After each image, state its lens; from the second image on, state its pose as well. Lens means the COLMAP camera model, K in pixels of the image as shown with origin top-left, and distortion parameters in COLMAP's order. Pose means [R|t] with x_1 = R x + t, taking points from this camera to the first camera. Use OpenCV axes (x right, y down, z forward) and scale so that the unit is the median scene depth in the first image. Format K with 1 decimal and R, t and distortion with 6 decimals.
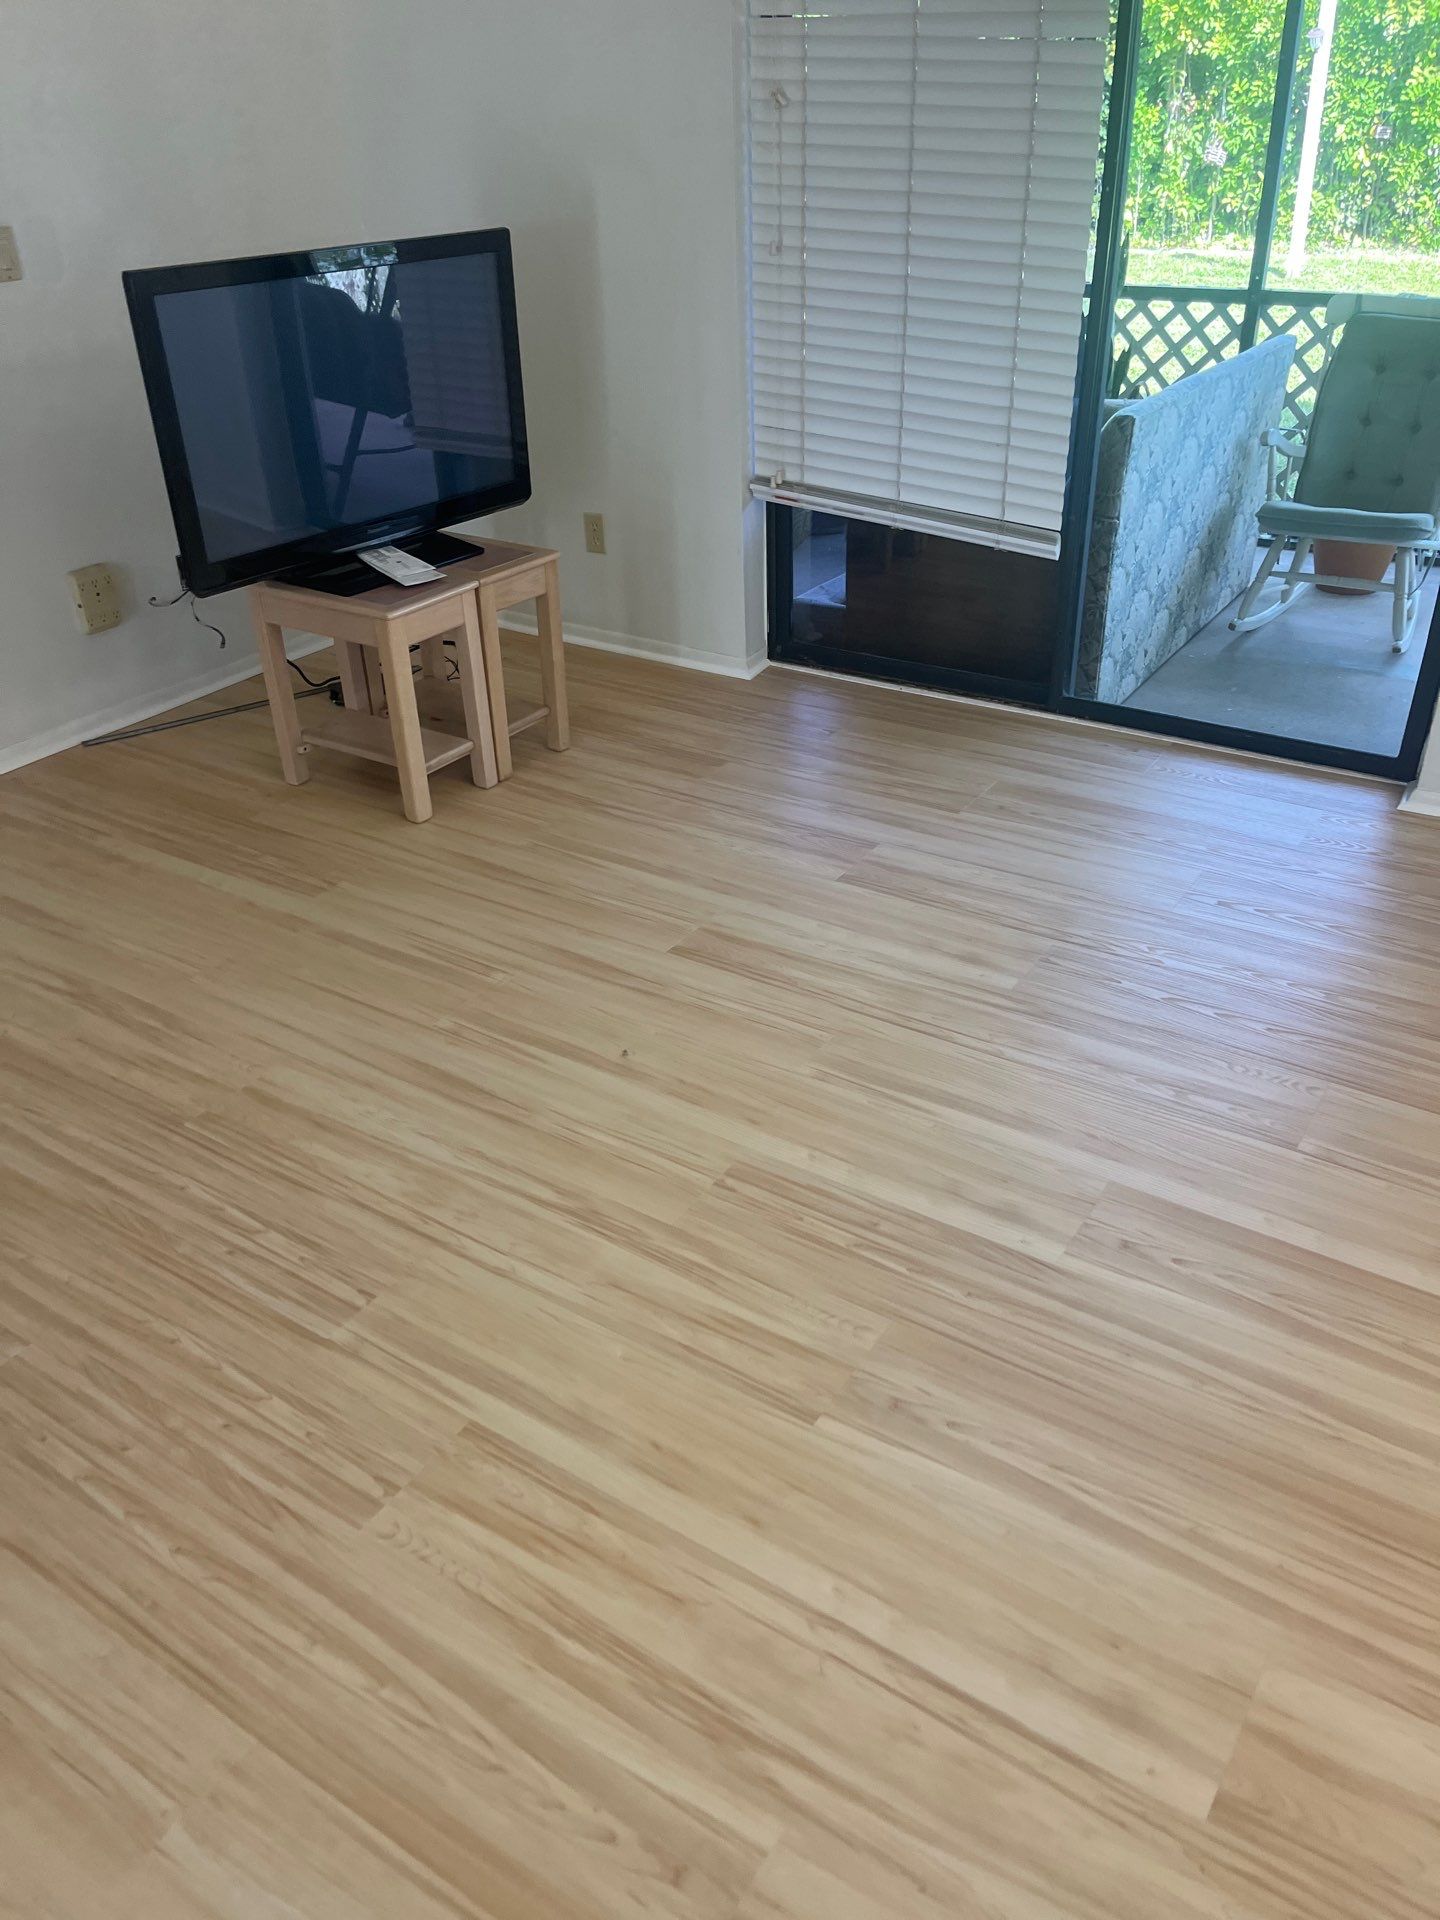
lens RADIAL K [[1435.5, 0, 720.0], [0, 1435.5, 960.0], [0, 0, 1]] dist [0.029742, -0.002036]
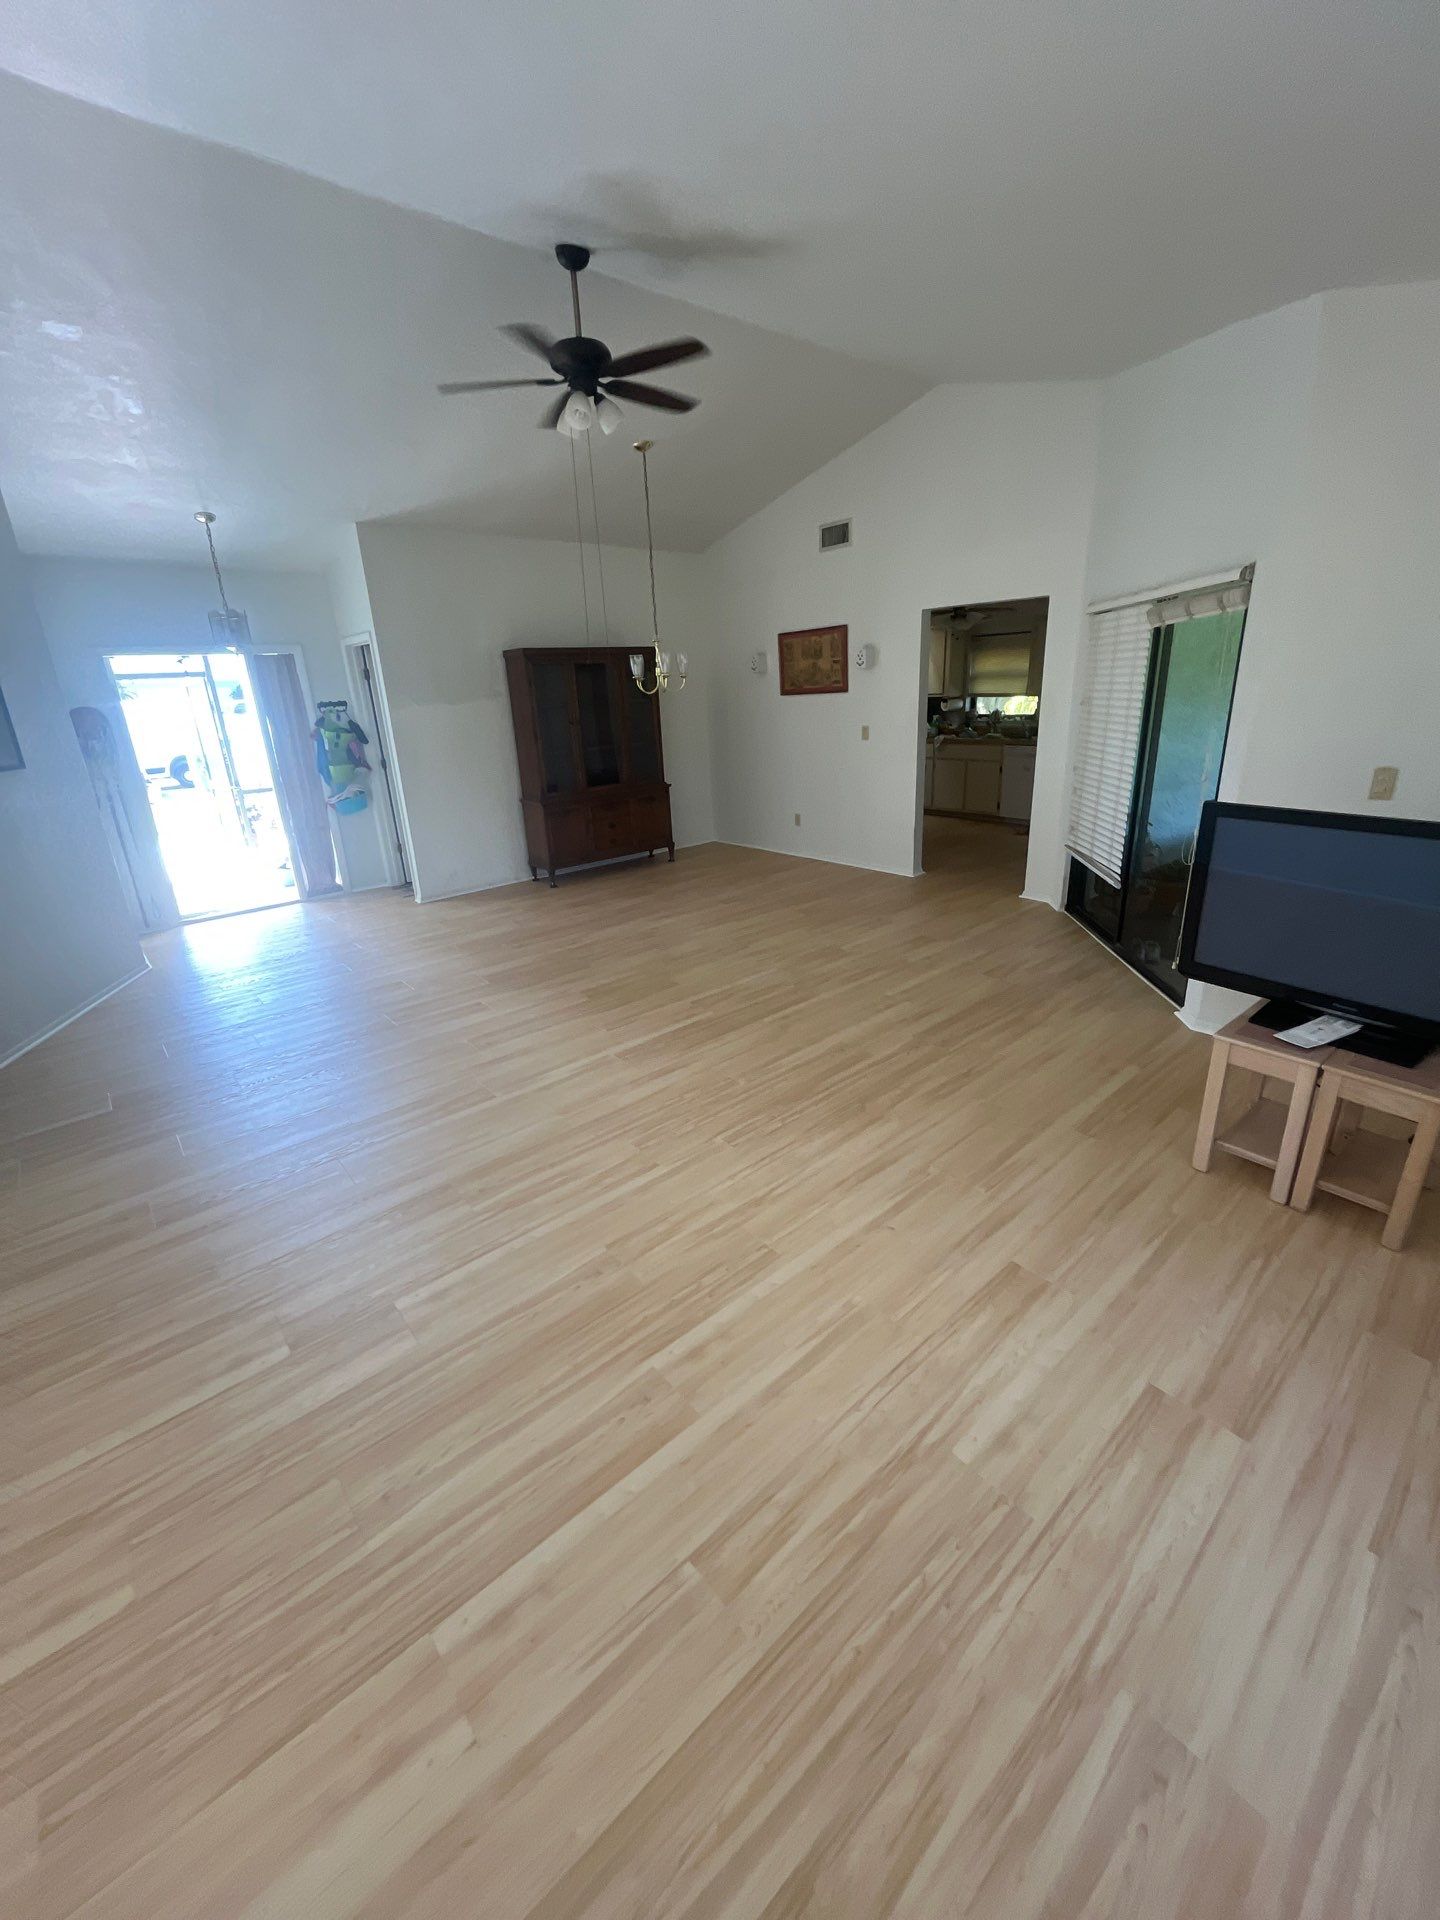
lens RADIAL K [[781.1, 0, 713.3], [0, 781.1, 947.9], [0, 0, 1]] dist [-0.015951, -0.000003]
pose [[-0.285187, 0.344045, -0.894596, 0.548844], [-0.456080, 0.772205, 0.442369, -0.391768], [0.843006, 0.534165, -0.063310, 0.533478]]
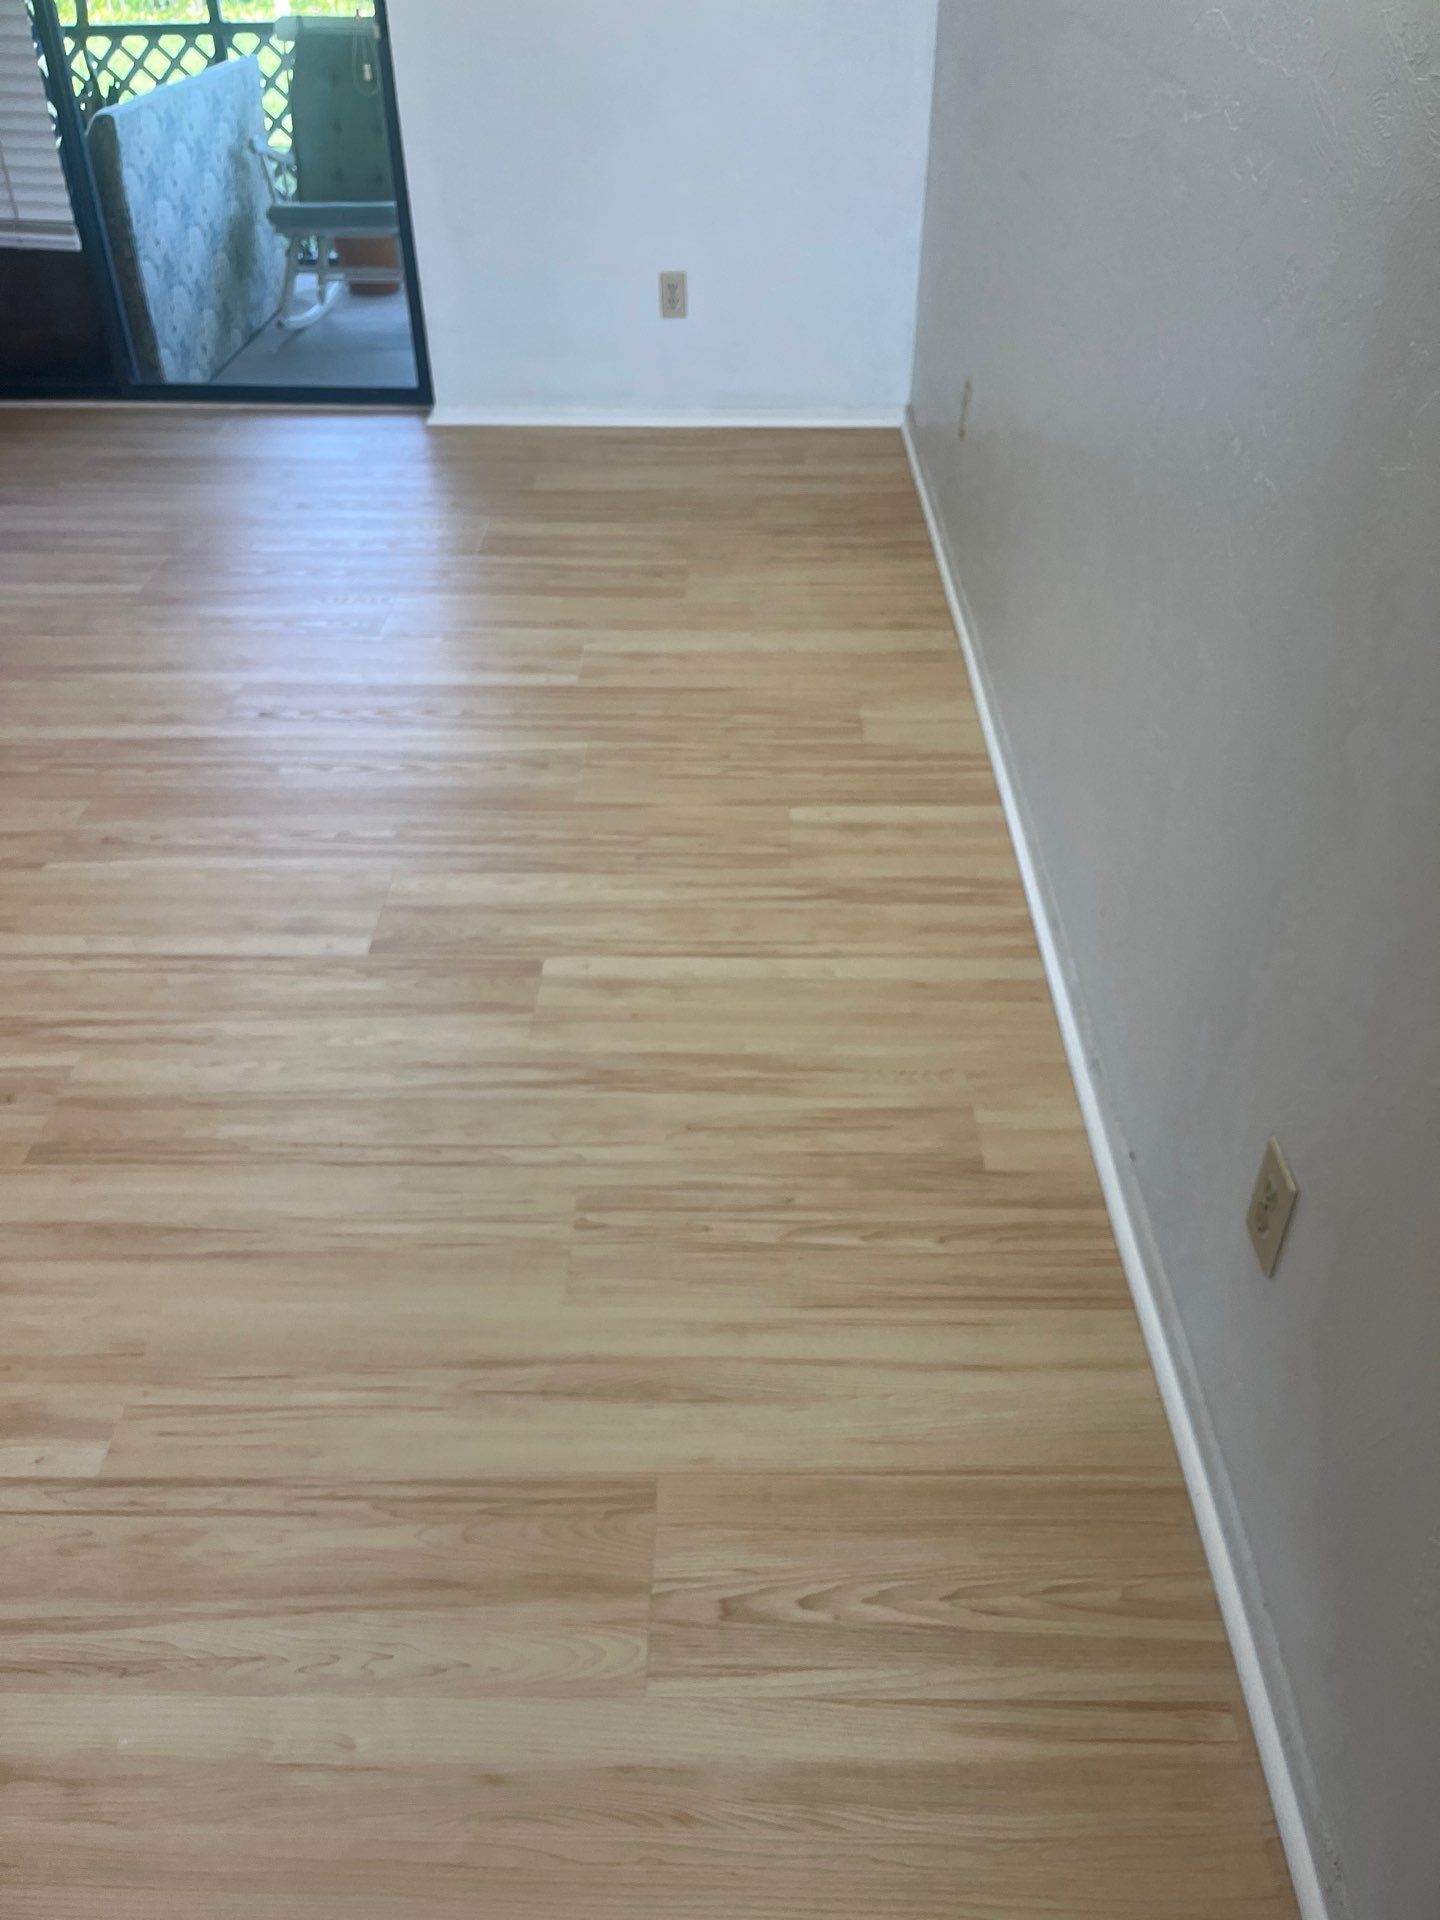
lens RADIAL K [[1449.6, 0, 725.6], [0, 1449.6, 955.9], [0, 0, 1]] dist [0.075600, -0.121553]
pose [[0.840119, -0.307697, 0.446680, -0.016271], [0.260851, 0.951235, 0.164649, 0.187342], [-0.475559, -0.021808, 0.879413, -0.234268]]
